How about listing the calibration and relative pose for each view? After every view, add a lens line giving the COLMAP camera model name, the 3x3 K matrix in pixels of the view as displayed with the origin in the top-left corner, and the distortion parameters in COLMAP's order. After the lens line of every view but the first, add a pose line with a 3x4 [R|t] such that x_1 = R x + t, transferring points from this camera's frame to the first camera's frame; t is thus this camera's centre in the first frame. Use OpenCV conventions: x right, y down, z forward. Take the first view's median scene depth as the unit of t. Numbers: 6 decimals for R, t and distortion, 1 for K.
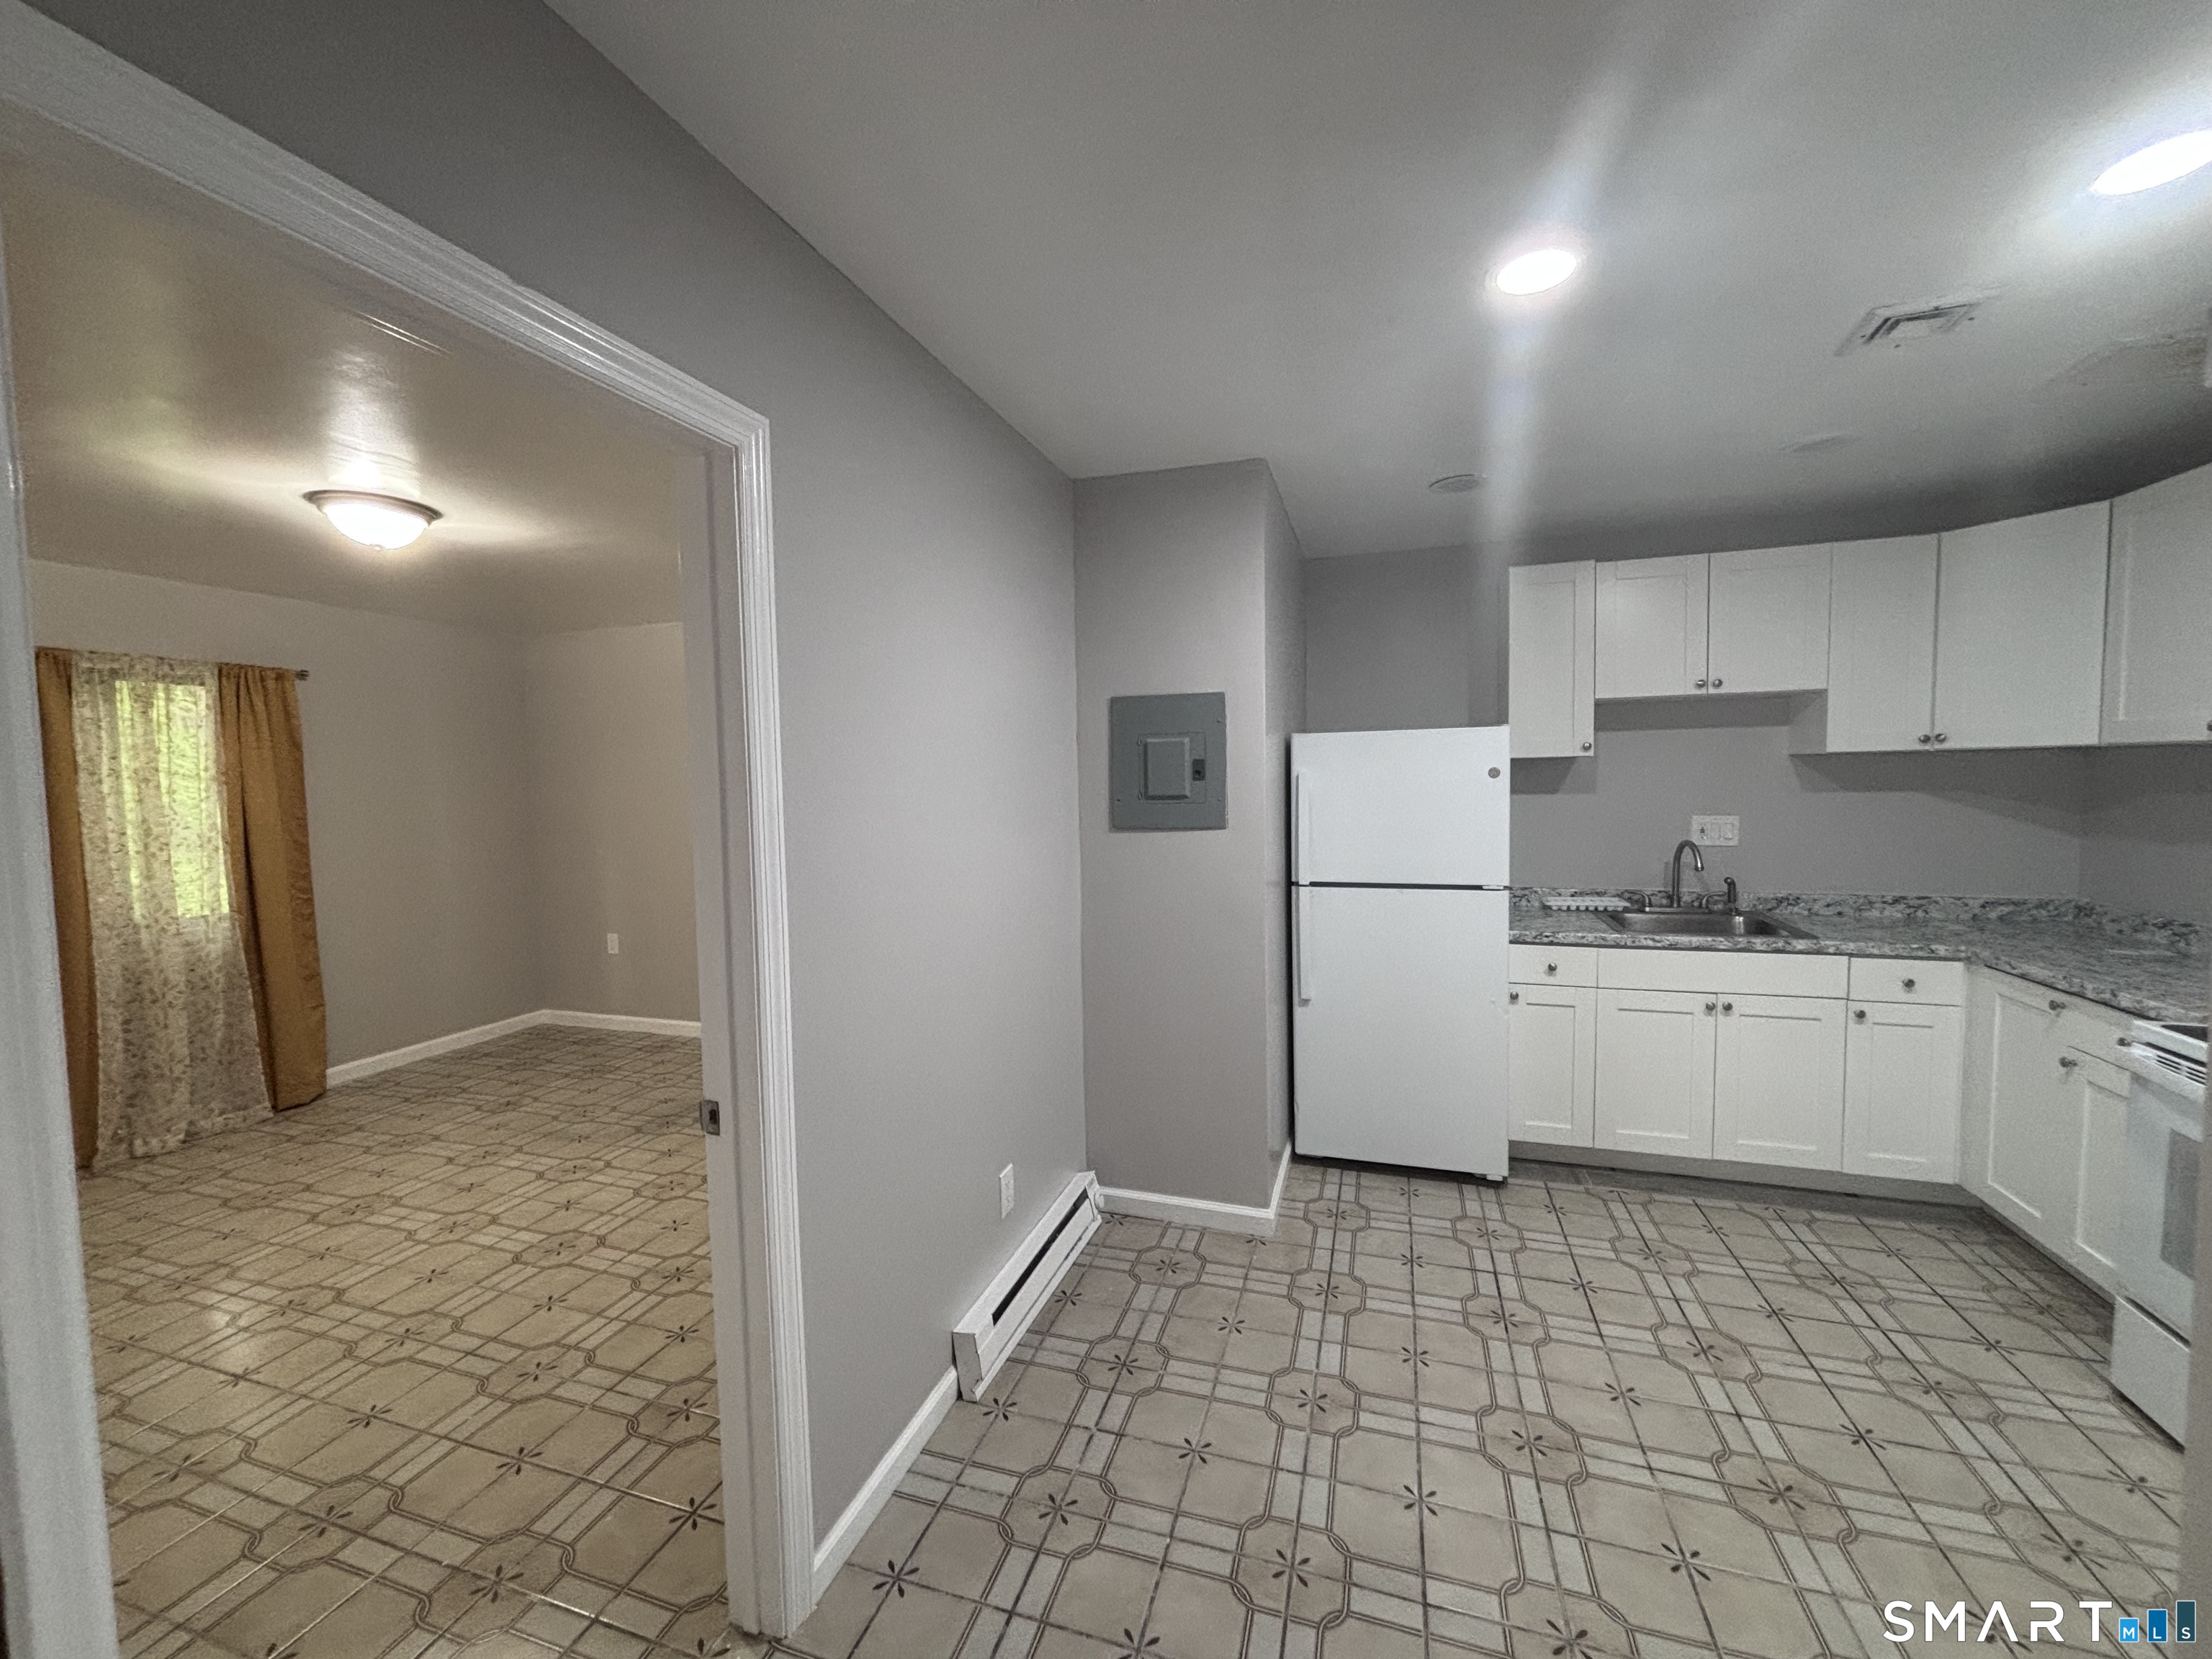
lens RADIAL K [[897.3, 0, 1104.1], [0, 897.3, 821.9], [0, 0, 1]] dist [-0.000551, -0.000640]
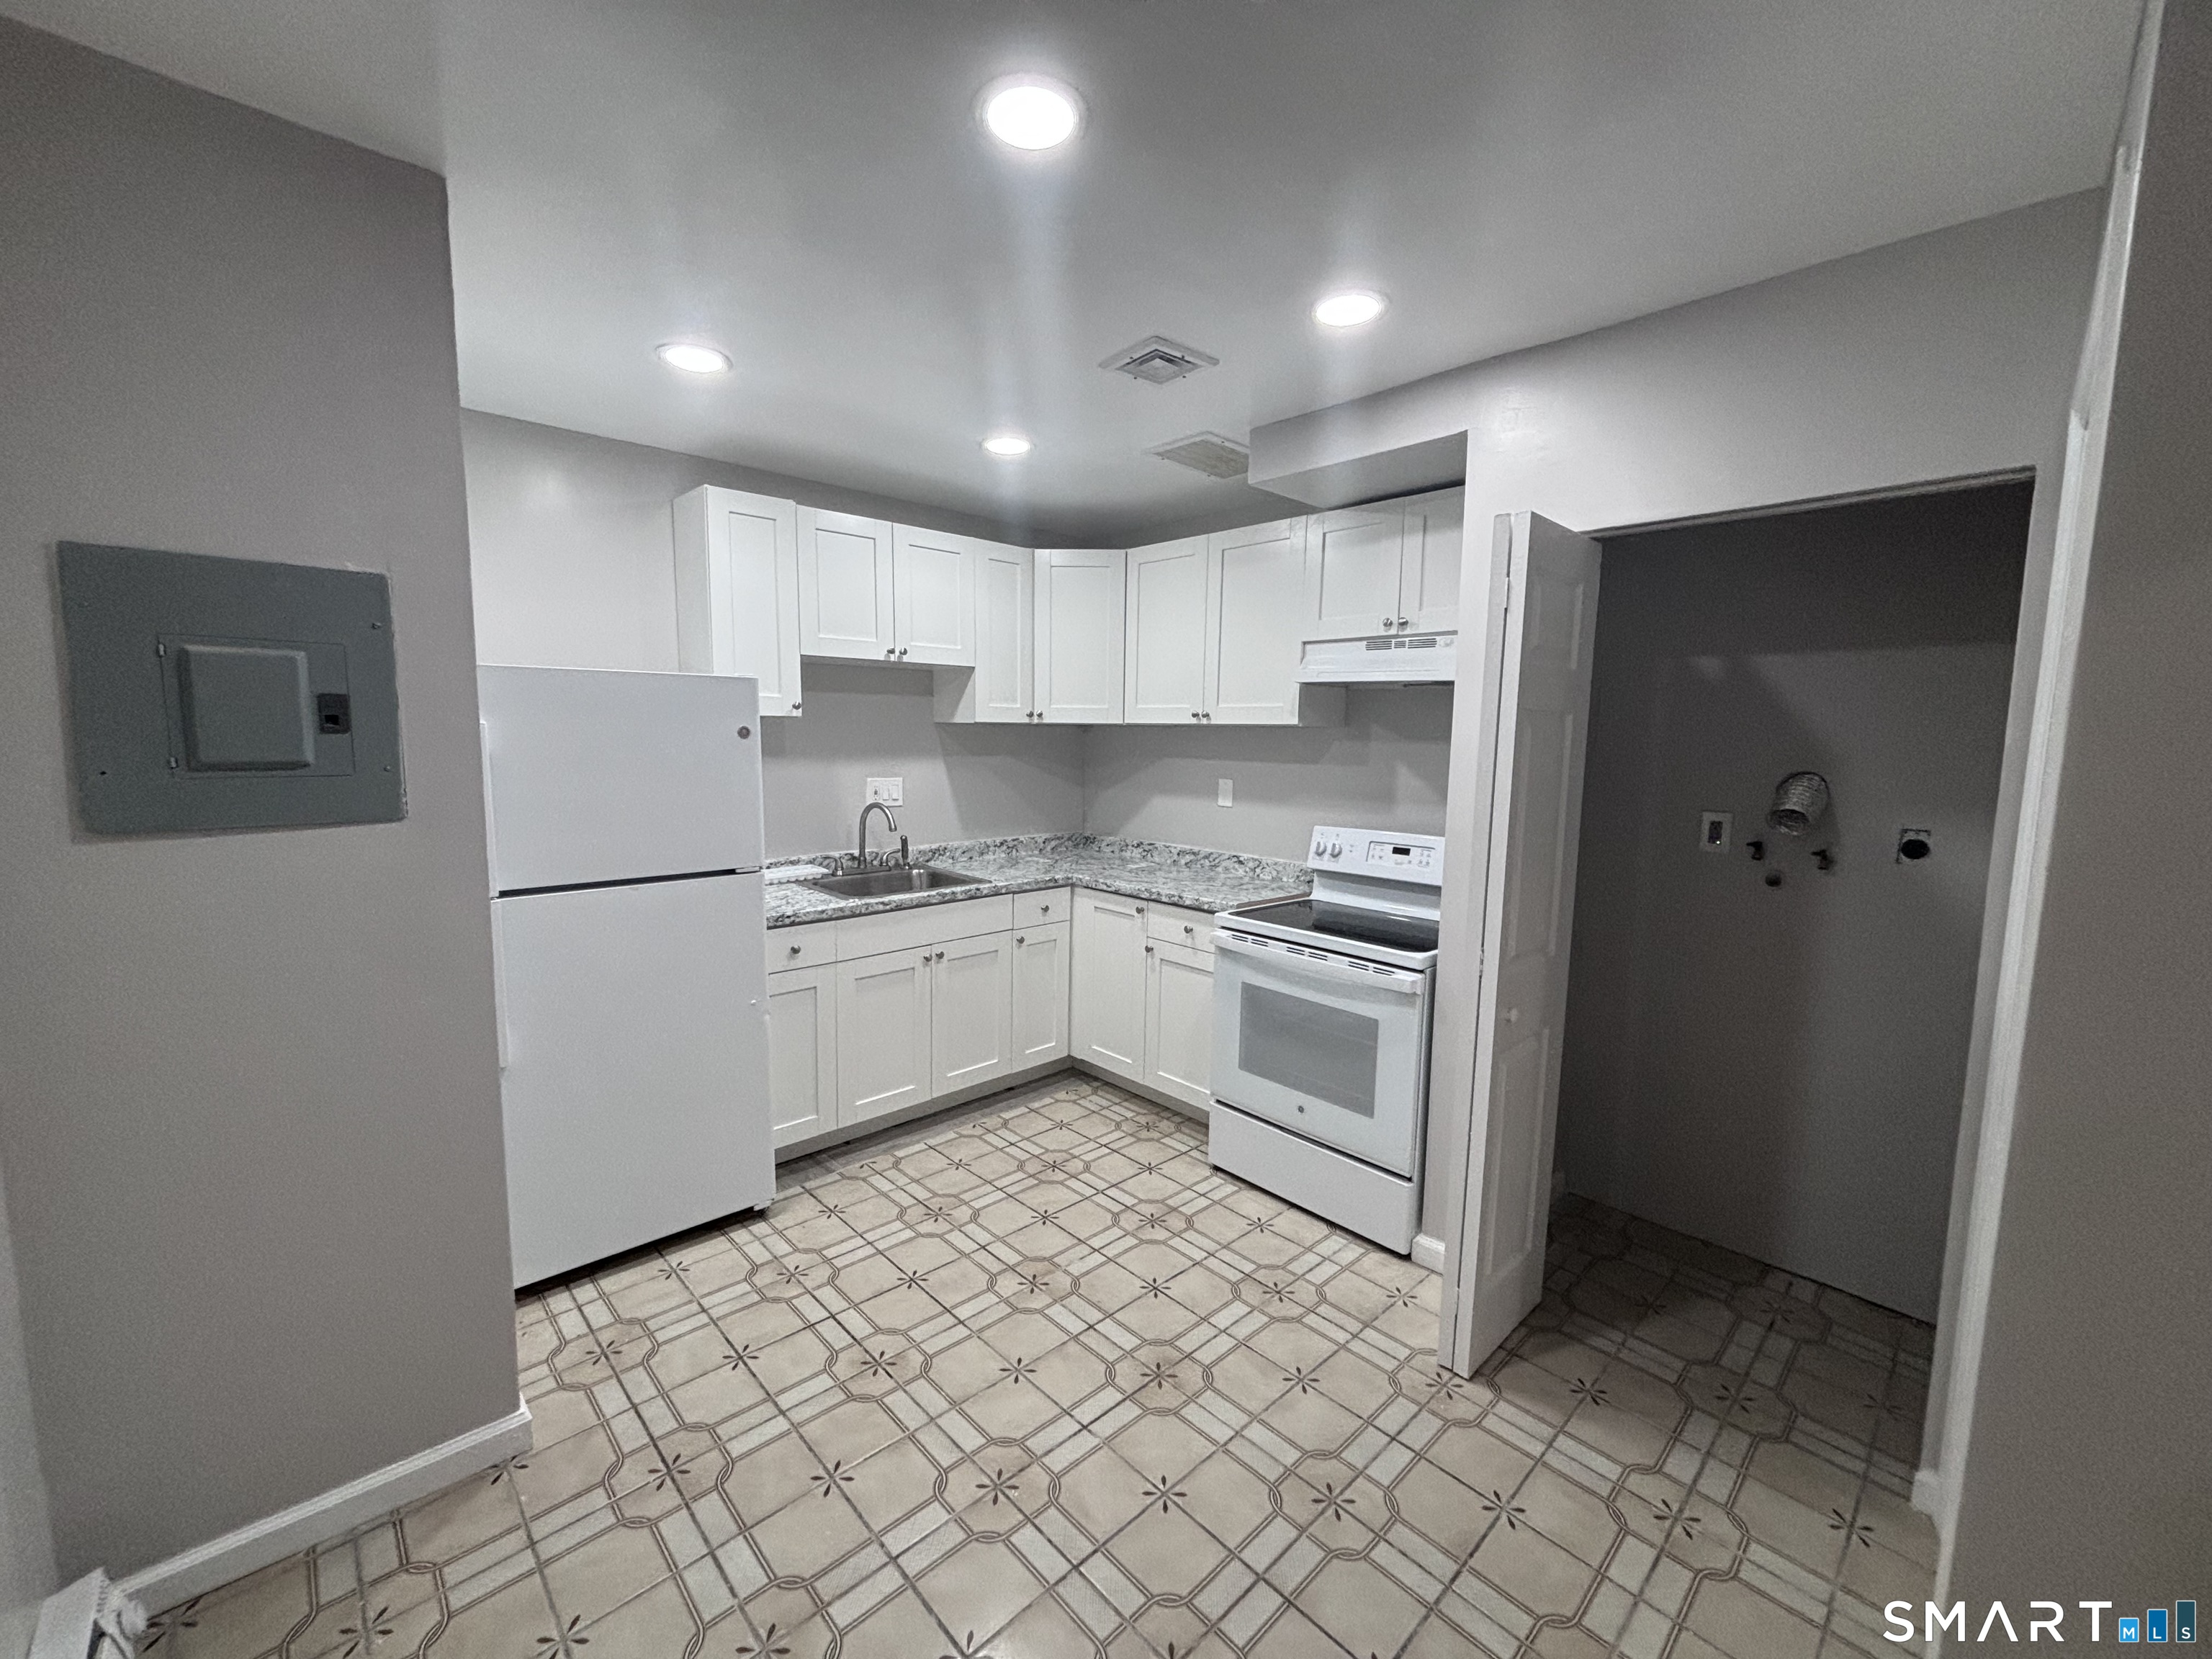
lens RADIAL K [[897.3, 0, 1104.1], [0, 897.3, 821.9], [0, 0, 1]] dist [-0.000551, -0.000640]
pose [[0.487868, -0.063818, 0.870581, -0.152588], [0.028873, 0.997958, 0.056975, -0.010991], [-0.872440, -0.002660, 0.488715, 0.347877]]
